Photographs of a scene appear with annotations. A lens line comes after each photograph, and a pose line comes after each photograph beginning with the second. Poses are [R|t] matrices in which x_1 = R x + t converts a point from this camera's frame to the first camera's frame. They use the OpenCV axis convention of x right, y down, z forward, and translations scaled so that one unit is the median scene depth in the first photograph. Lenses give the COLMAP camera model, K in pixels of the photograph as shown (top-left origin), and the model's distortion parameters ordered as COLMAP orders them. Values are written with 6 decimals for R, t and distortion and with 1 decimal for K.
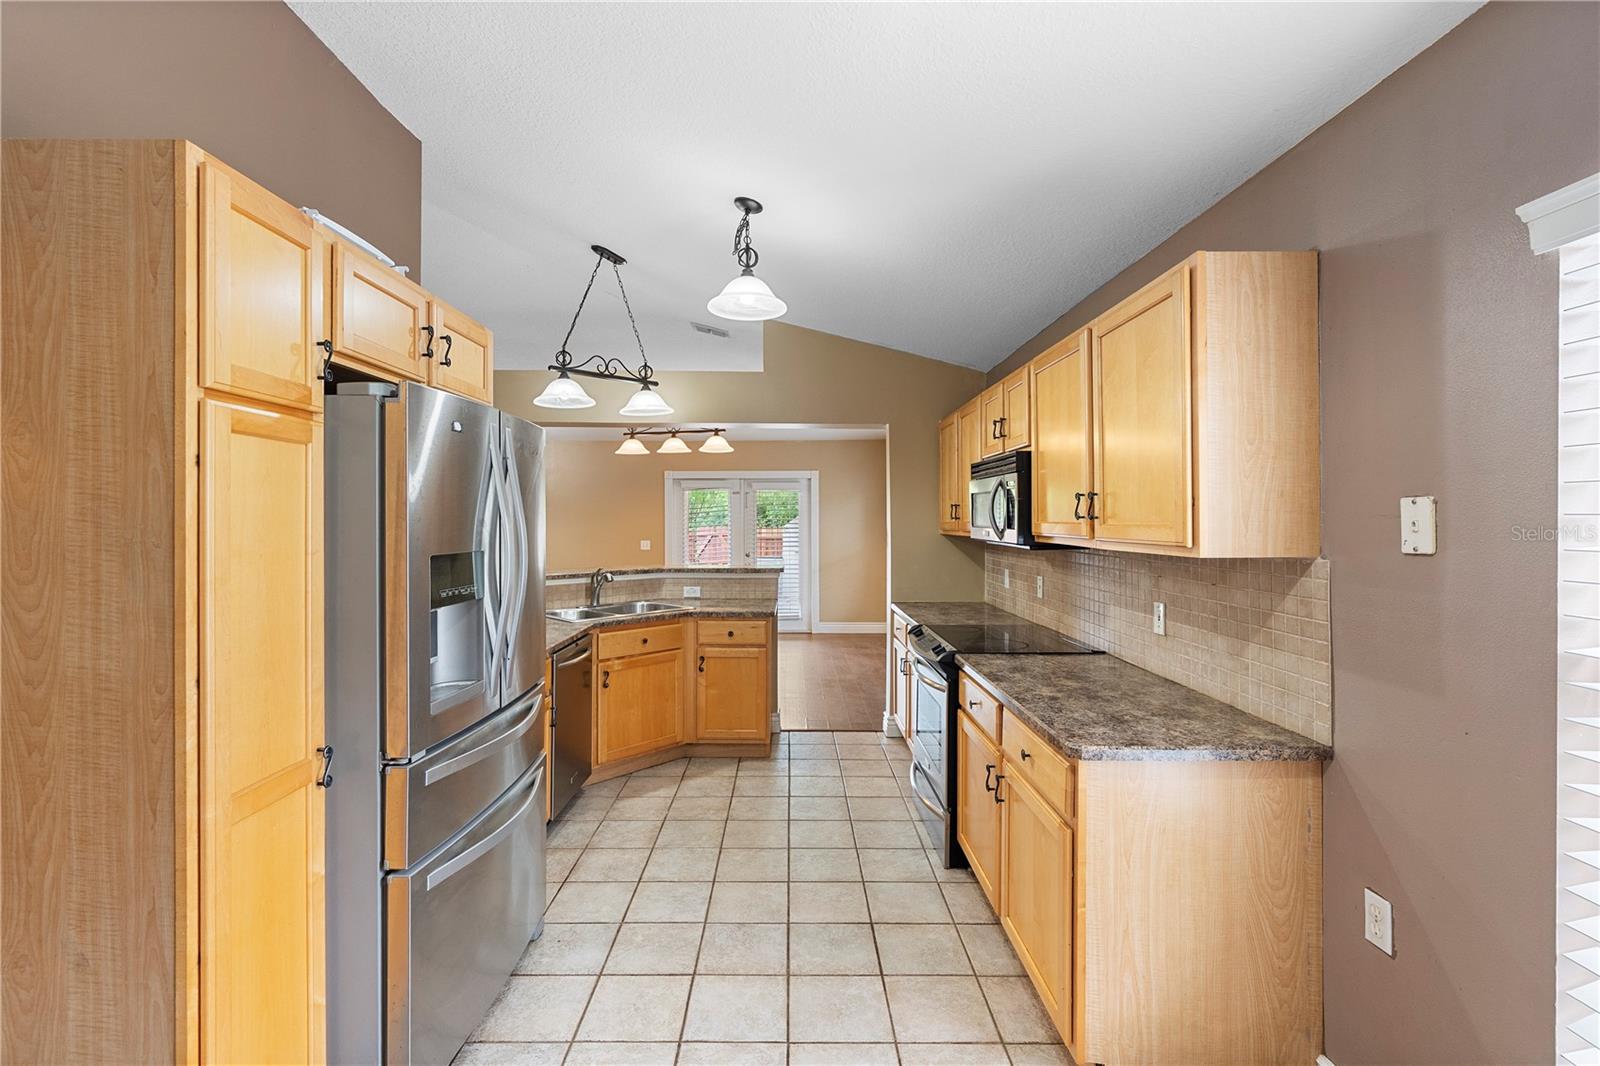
lens RADIAL K [[728.6, 0, 795.9], [0, 728.6, 518.5], [0, 0, 1]] dist [-0.001801, 0.001082]
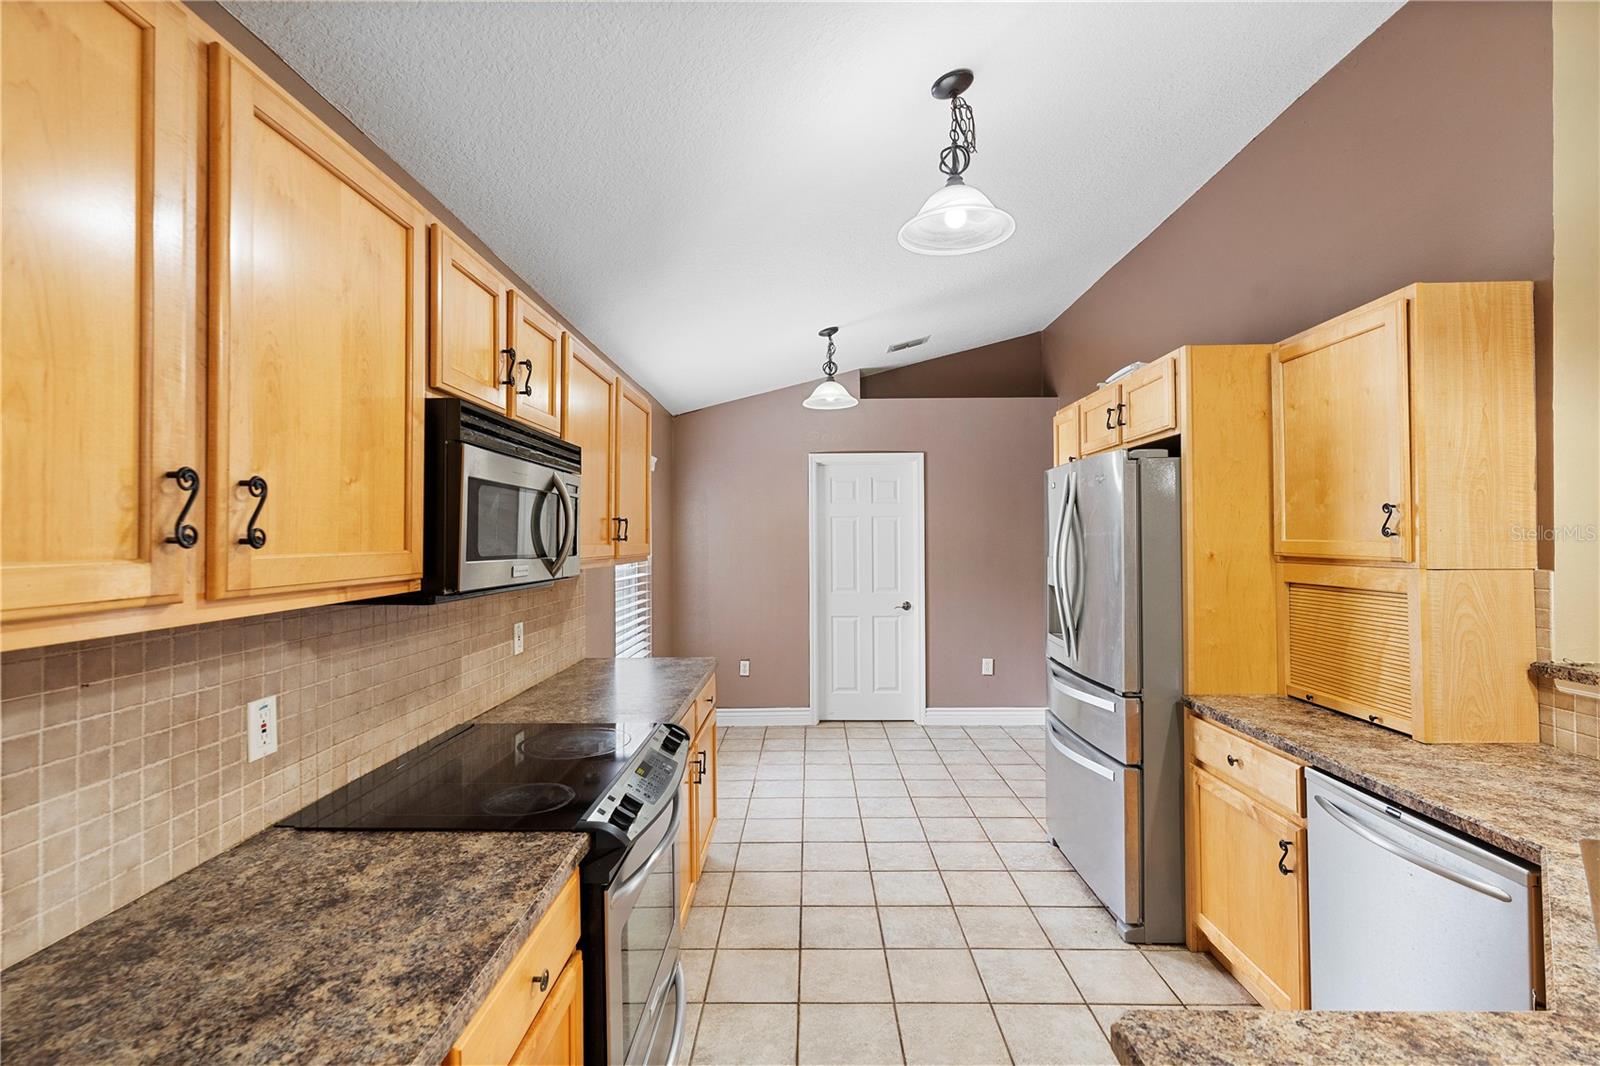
lens RADIAL K [[739.0, 0, 800.0], [0, 739.0, 533.0], [0, 0, 1]] dist [-0.001350, 0.000252]
pose [[-0.999796, 0.007321, 0.018826, 0.056440], [0.007187, 0.999948, -0.007185, -0.000369], [-0.018877, -0.007048, -0.999797, 1.379248]]
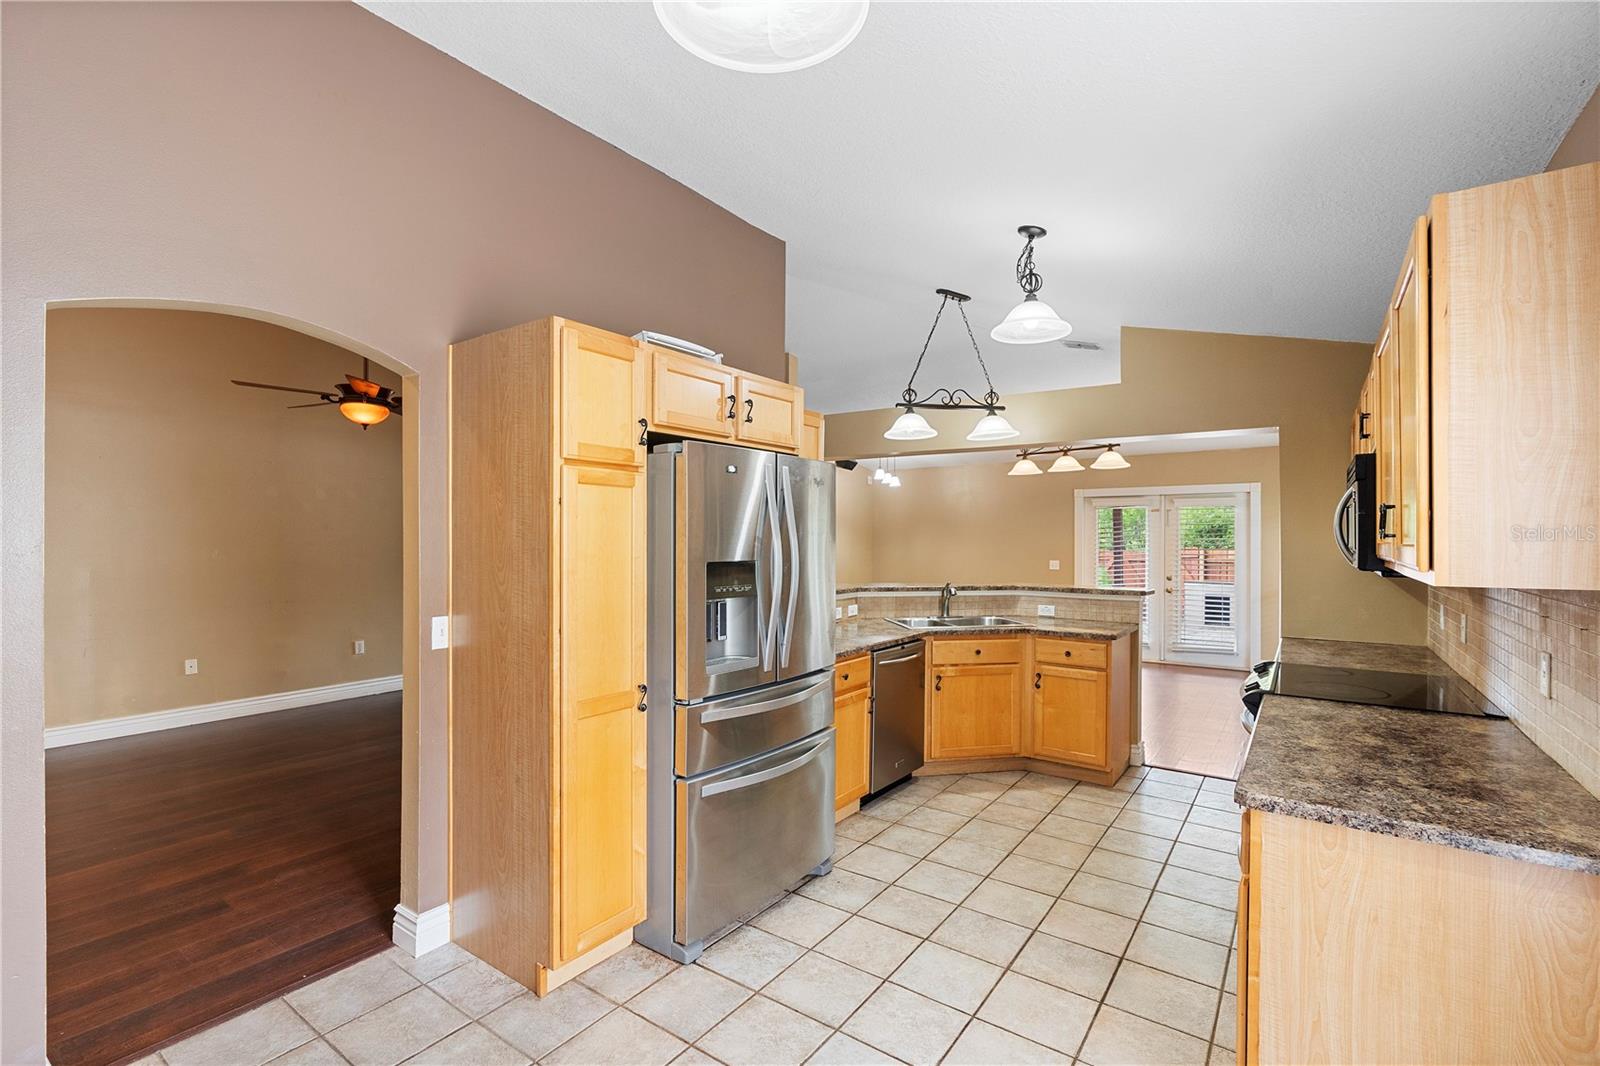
lens RADIAL K [[726.2, 0, 795.6], [0, 726.2, 540.2], [0, 0, 1]] dist [-0.001211, 0.000496]
pose [[0.809604, 0.003919, -0.586963, 0.217250], [-0.002687, 0.999992, 0.002971, 0.001905], [0.586970, -0.000829, 0.809608, -0.019182]]
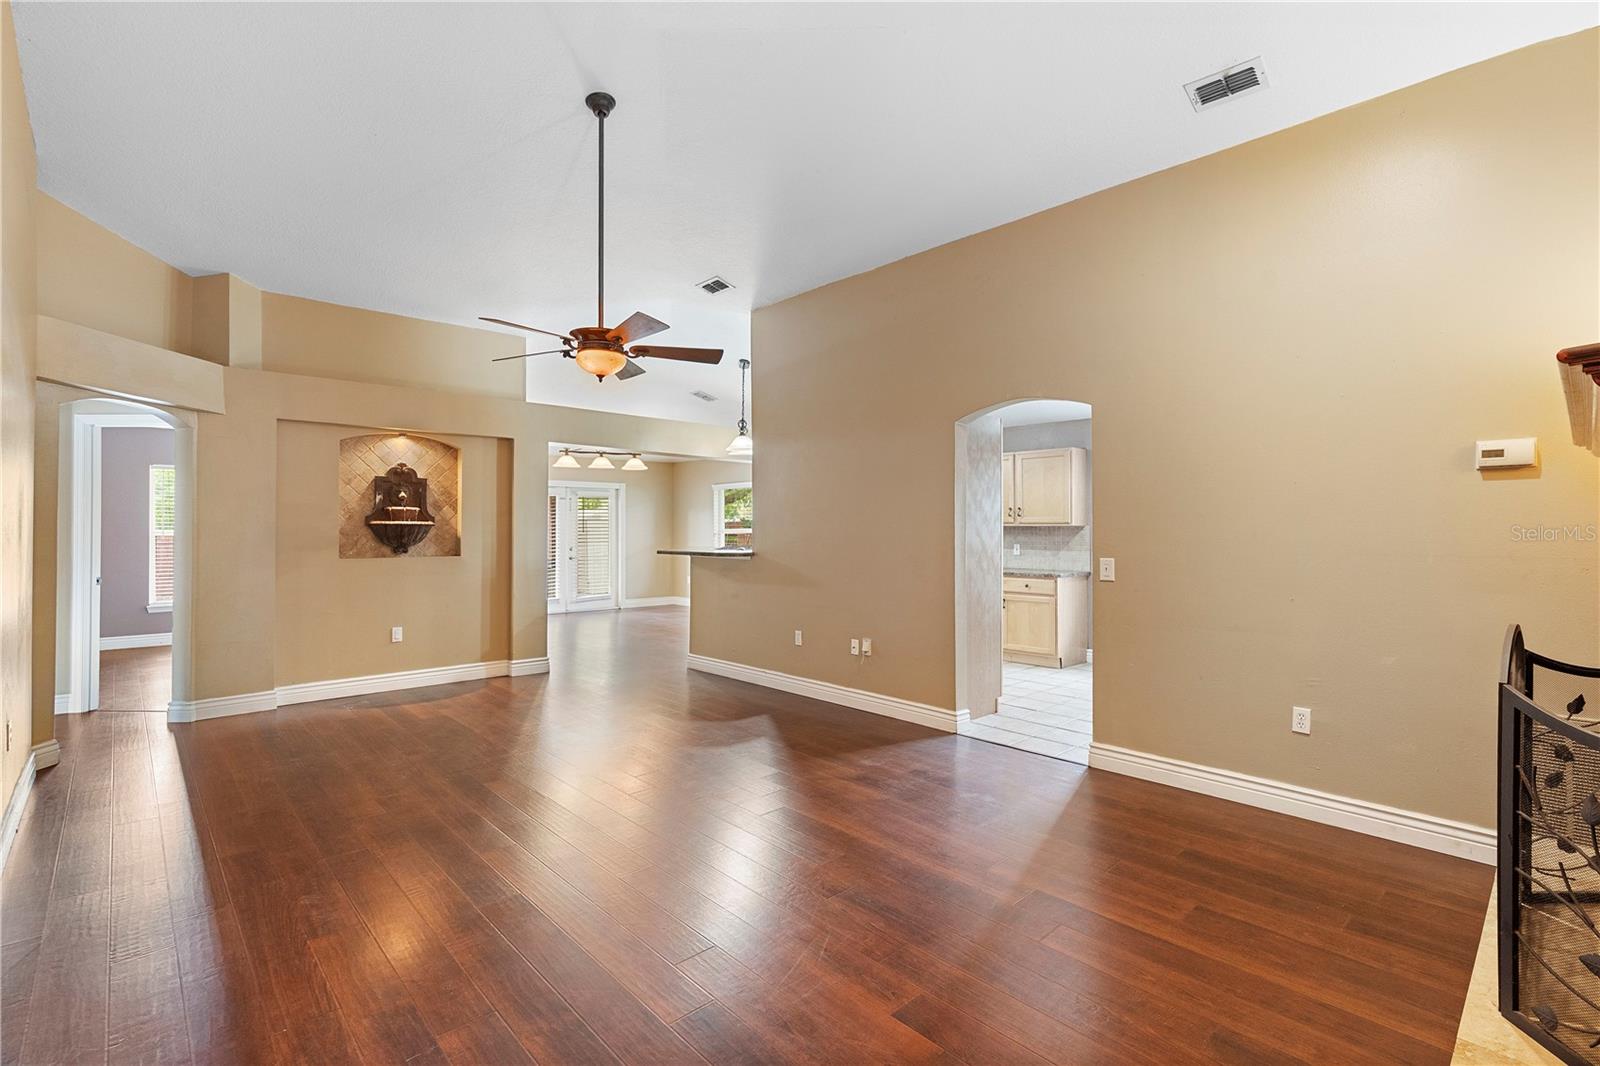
lens RADIAL K [[739.0, 0, 800.0], [0, 739.0, 533.0], [0, 0, 1]] dist [-0.001350, 0.000252]
pose [[0.724260, -0.003119, 0.689520, -1.590393], [-0.001614, 0.999979, 0.006218, 0.035540], [-0.689525, -0.005617, 0.724240, -0.422469]]
